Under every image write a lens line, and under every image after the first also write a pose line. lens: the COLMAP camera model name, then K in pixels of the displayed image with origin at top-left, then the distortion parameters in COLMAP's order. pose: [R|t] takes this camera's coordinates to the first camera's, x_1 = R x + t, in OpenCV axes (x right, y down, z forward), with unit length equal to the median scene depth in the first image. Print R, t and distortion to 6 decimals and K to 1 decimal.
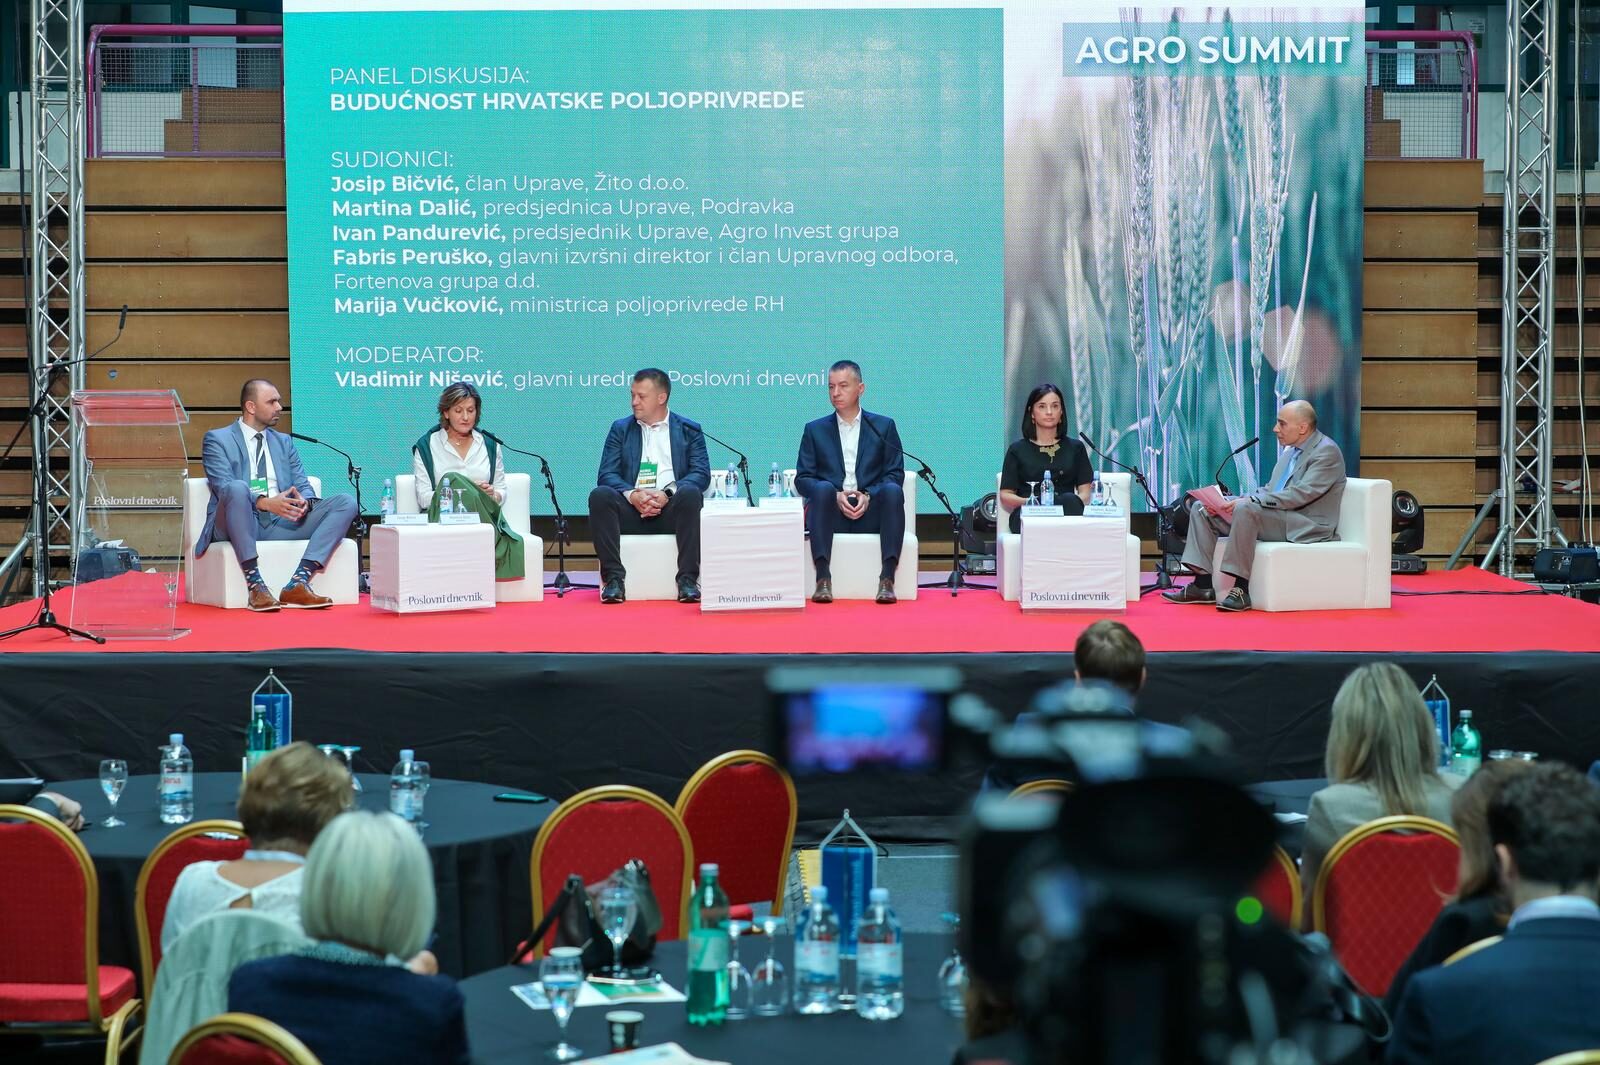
lens RADIAL K [[3268.4, 0, 800.0], [0, 3268.4, 532.5], [0, 0, 1]] dist [-0.045579, 0.161500]
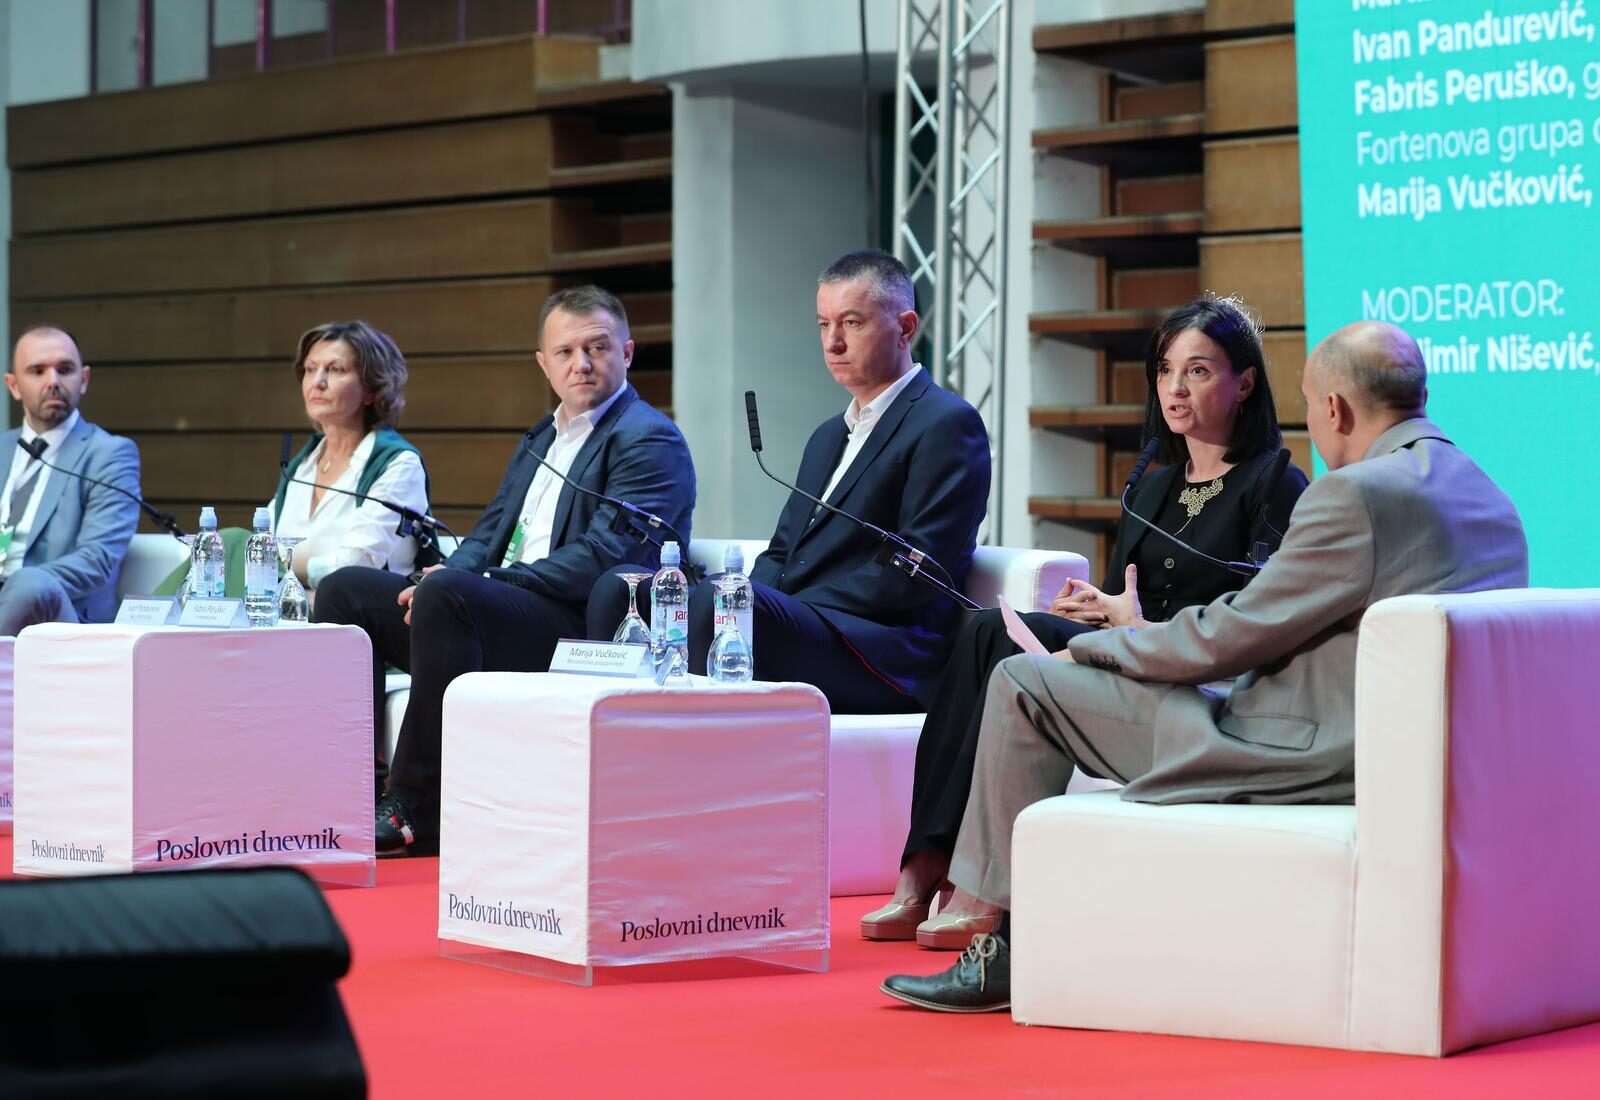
lens RADIAL K [[4671.3, 0, 886.9], [0, 4671.3, 546.8], [0, 0, 1]] dist [-0.012868, -0.480393]
pose [[0.571960, 0.017972, -0.820085, 0.370944], [-0.042833, 0.999050, -0.007979, -0.011811], [0.819162, 0.039690, 0.572187, 0.566628]]
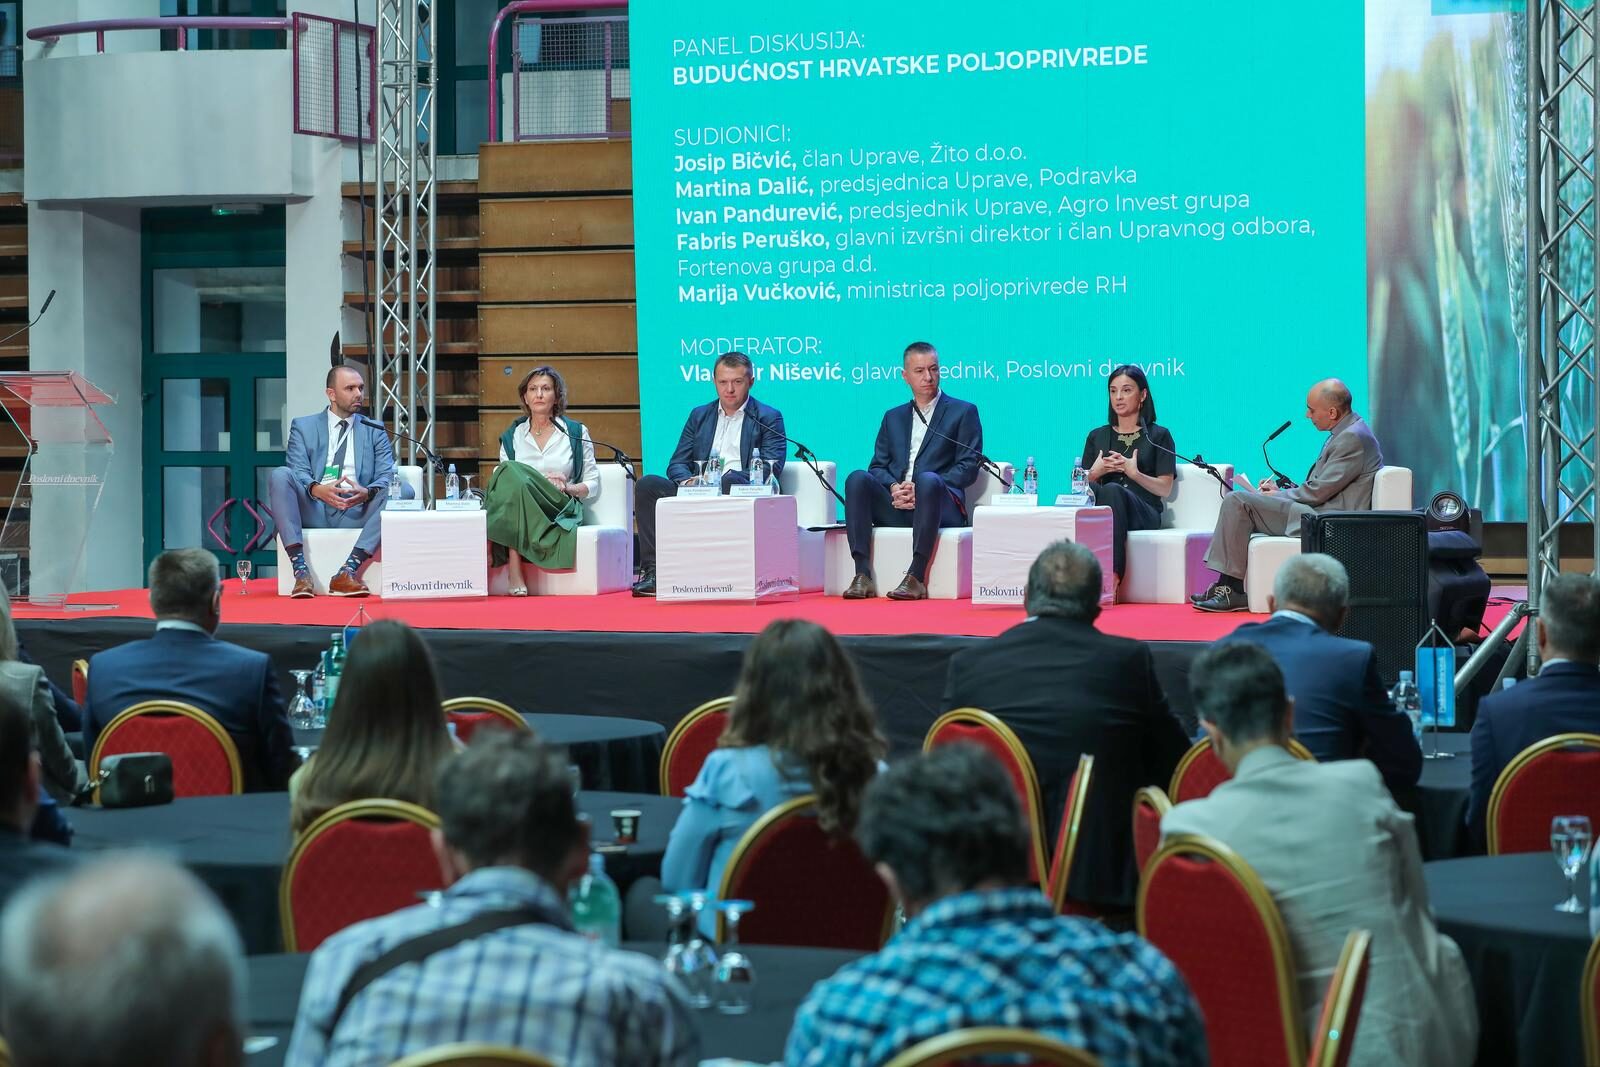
lens RADIAL K [[4265.0, 0, 800.6], [0, 4265.0, 533.4], [0, 0, 1]] dist [0.019517, -0.048919]
pose [[0.913022, 0.007496, -0.407841, 0.387627], [-0.015155, 0.999764, -0.015550, 0.017112], [0.407628, 0.020378, 0.912921, -0.094591]]
